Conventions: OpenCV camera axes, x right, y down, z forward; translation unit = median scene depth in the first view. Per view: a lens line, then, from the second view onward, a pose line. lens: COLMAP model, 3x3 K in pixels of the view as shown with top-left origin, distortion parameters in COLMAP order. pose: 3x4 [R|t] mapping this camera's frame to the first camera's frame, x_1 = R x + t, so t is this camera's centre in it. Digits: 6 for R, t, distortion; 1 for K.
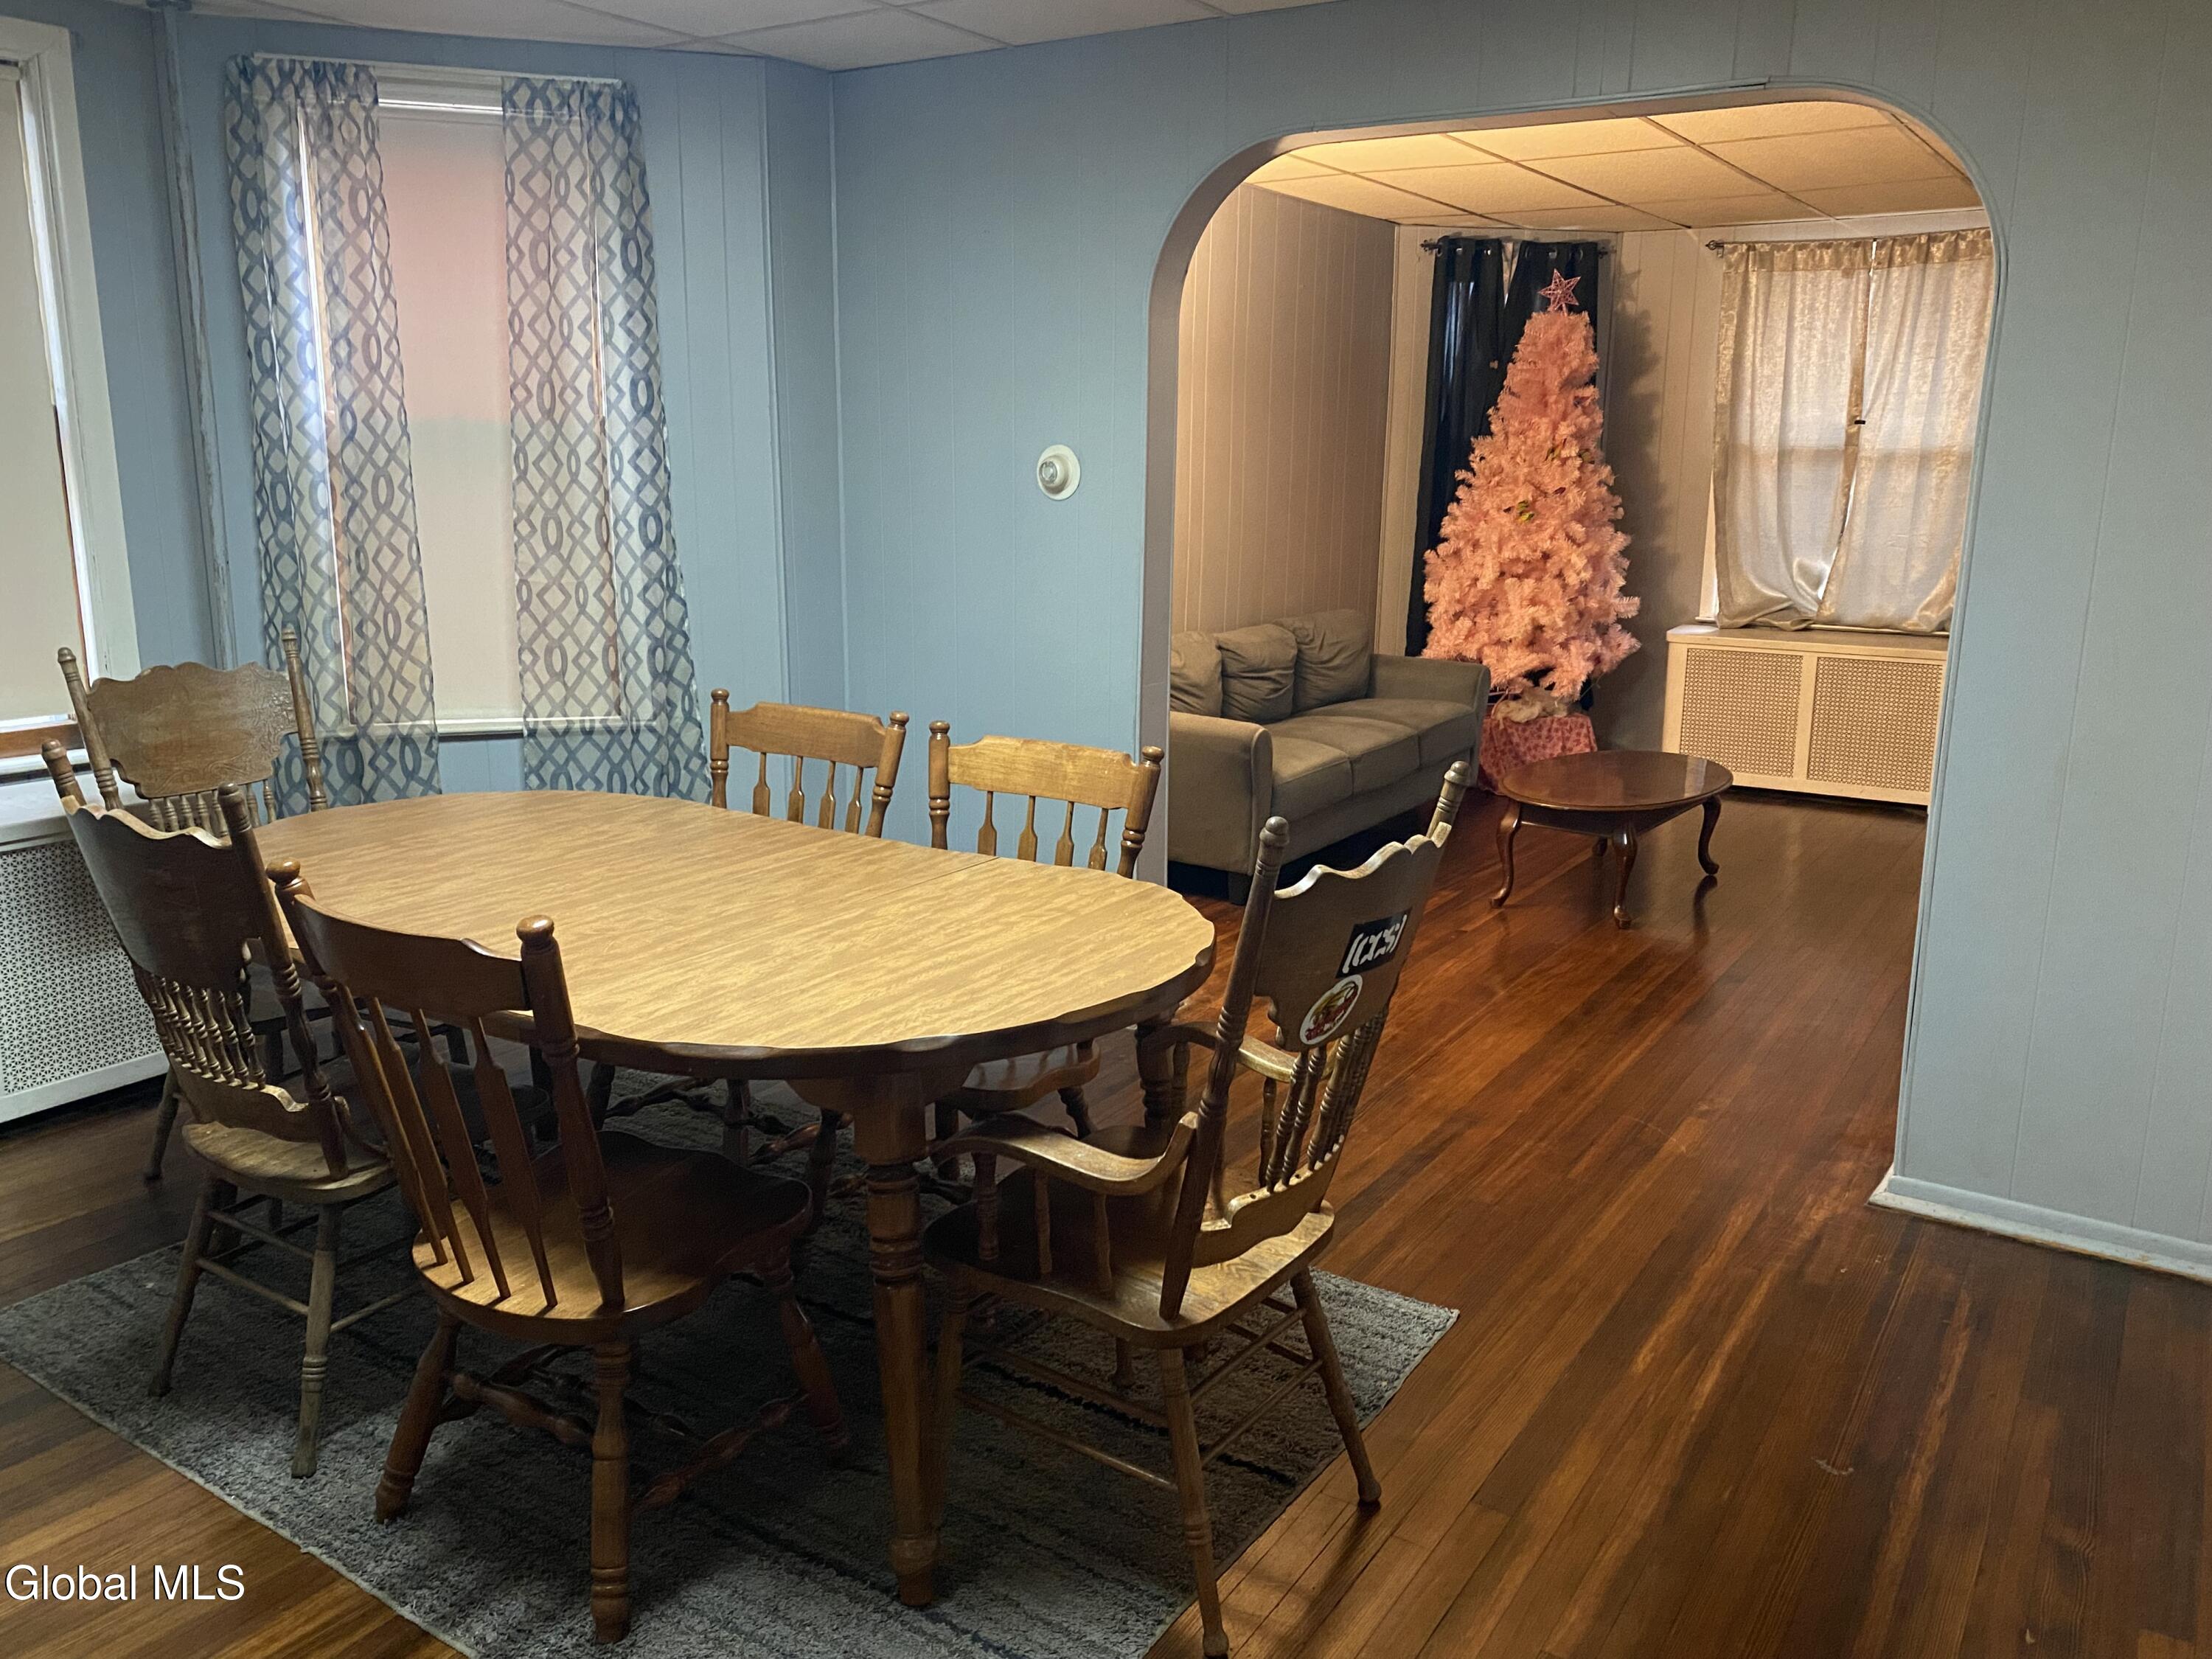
lens RADIAL K [[1693.0, 0, 1114.0], [0, 1693.0, 816.4], [0, 0, 1]] dist [0.033060, -0.045739]
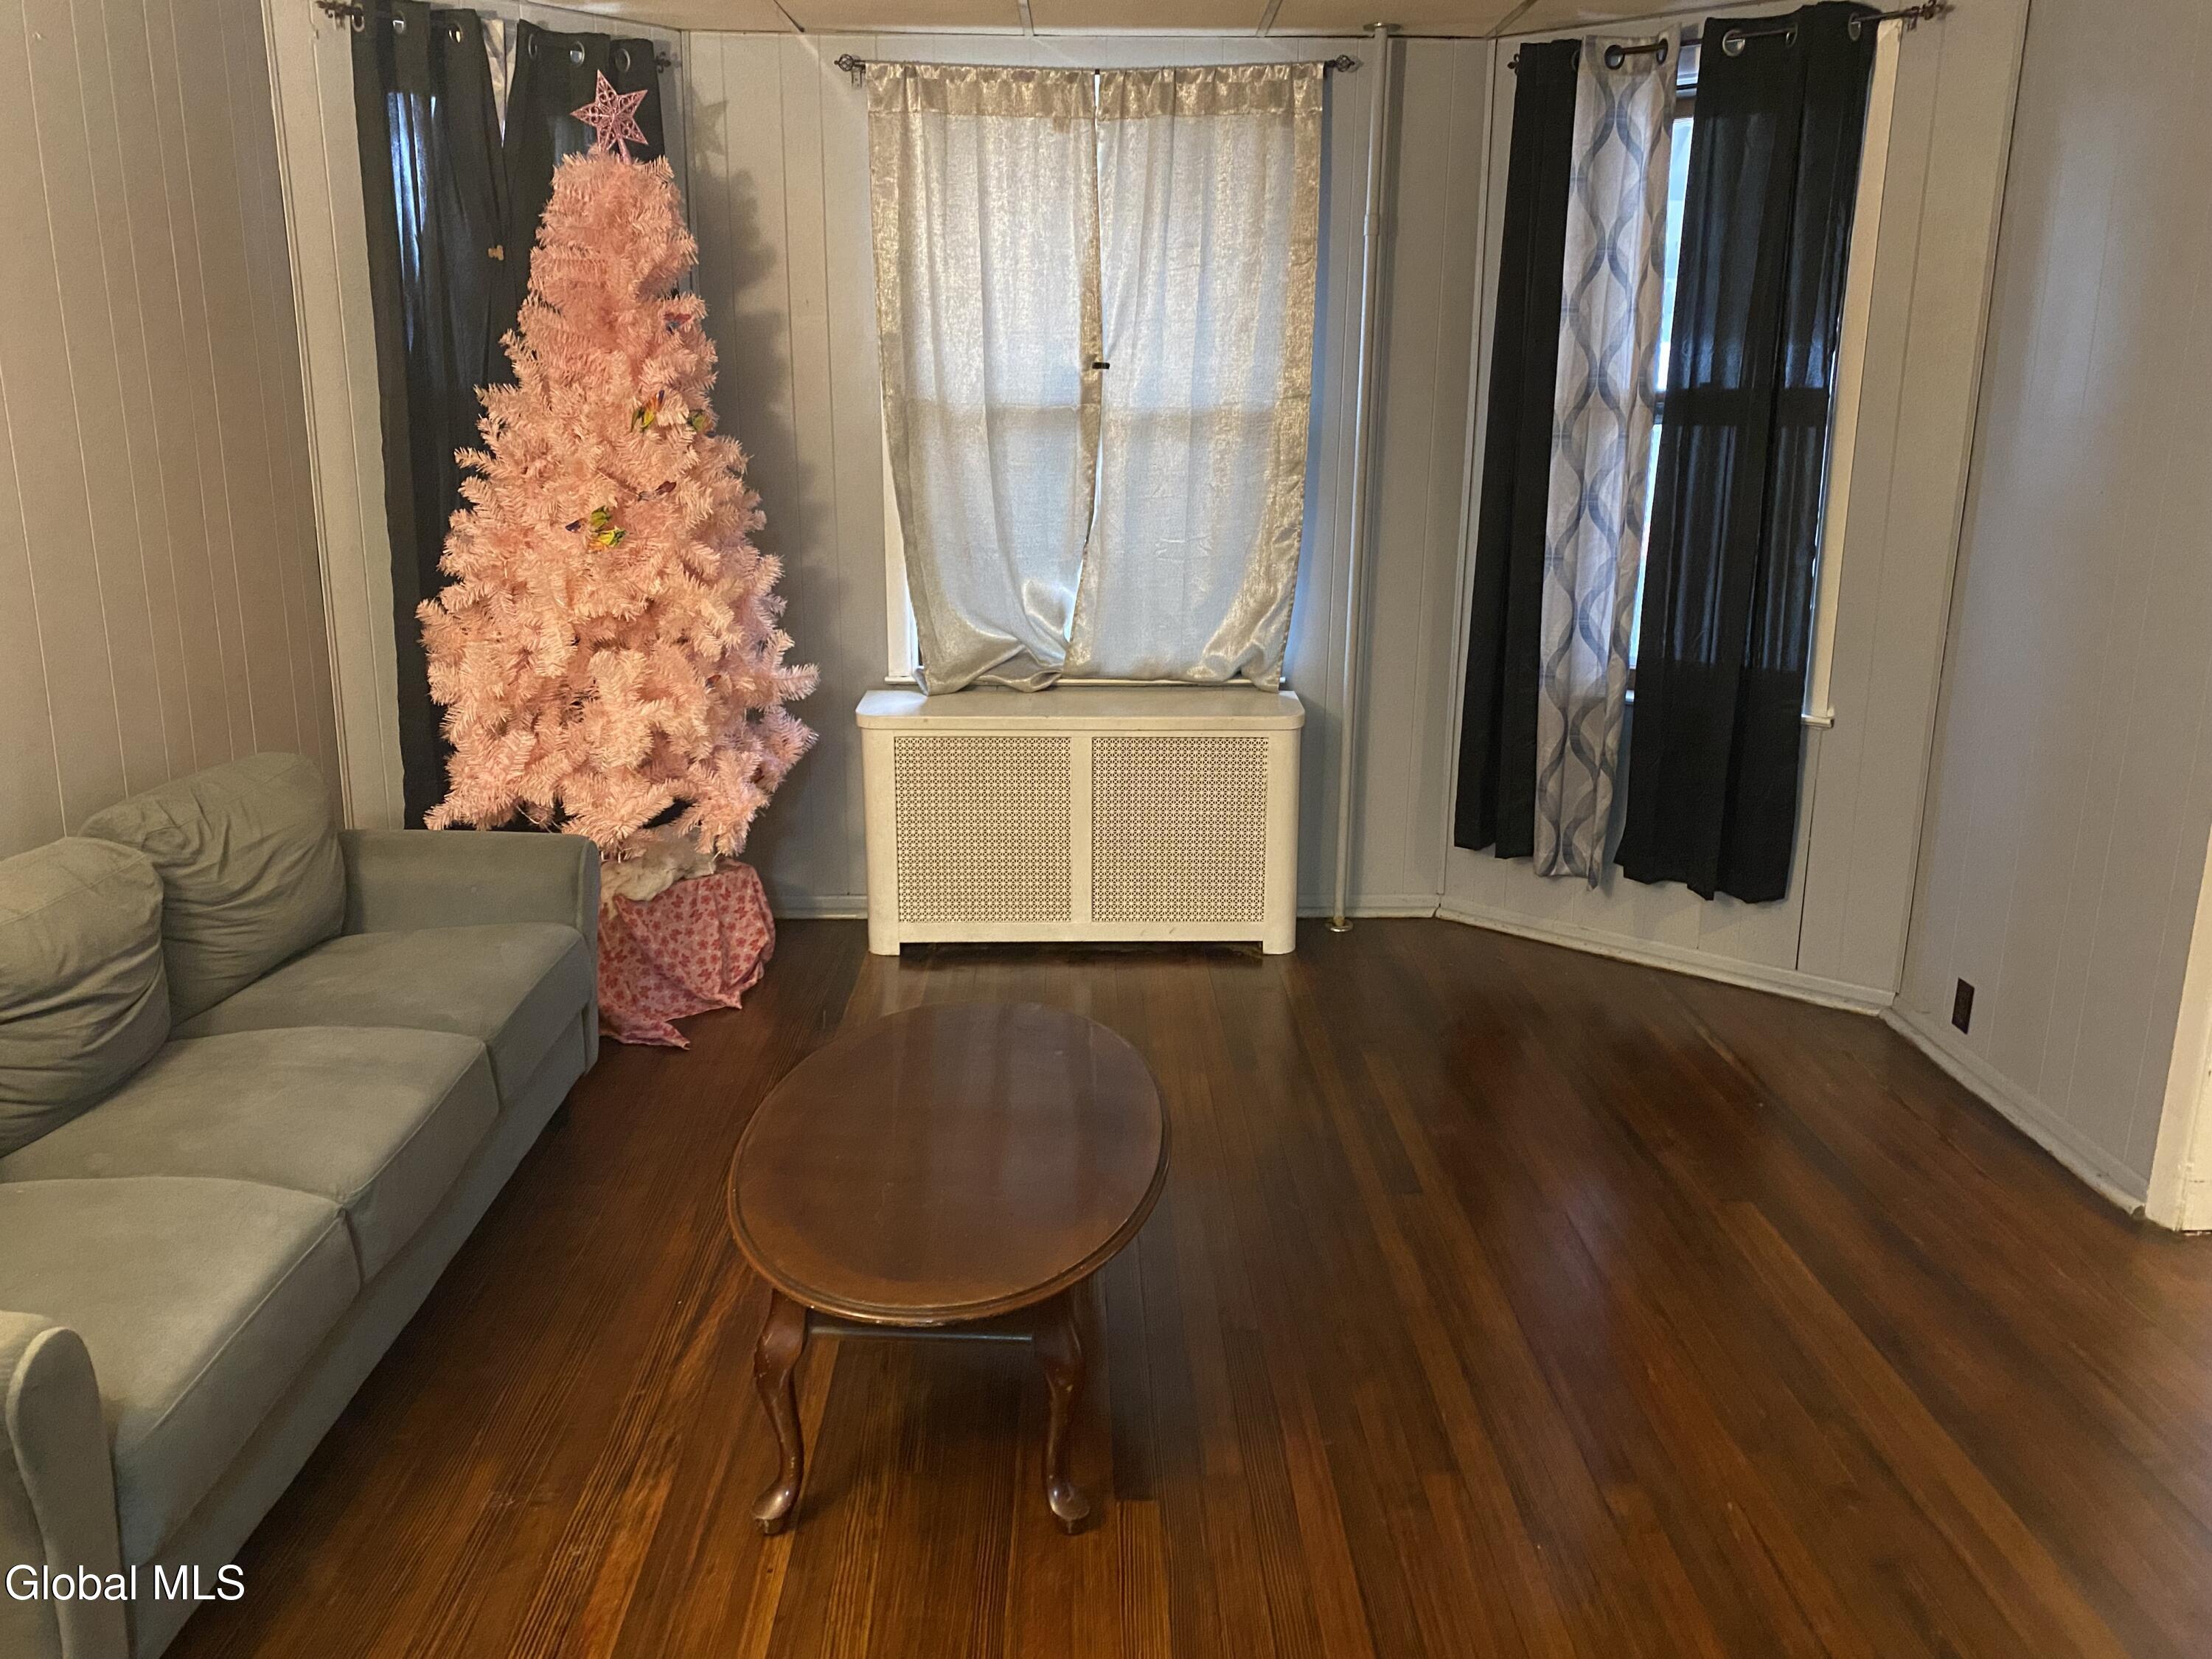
lens RADIAL K [[1693.0, 0, 1098.3], [0, 1693.0, 840.8], [0, 0, 1]] dist [0.033060, -0.045739]
pose [[0.835068, -0.143306, 0.531155, 0.068924], [0.118916, 0.989672, 0.080058, -0.101661], [-0.537141, -0.003691, 0.843484, 0.443012]]
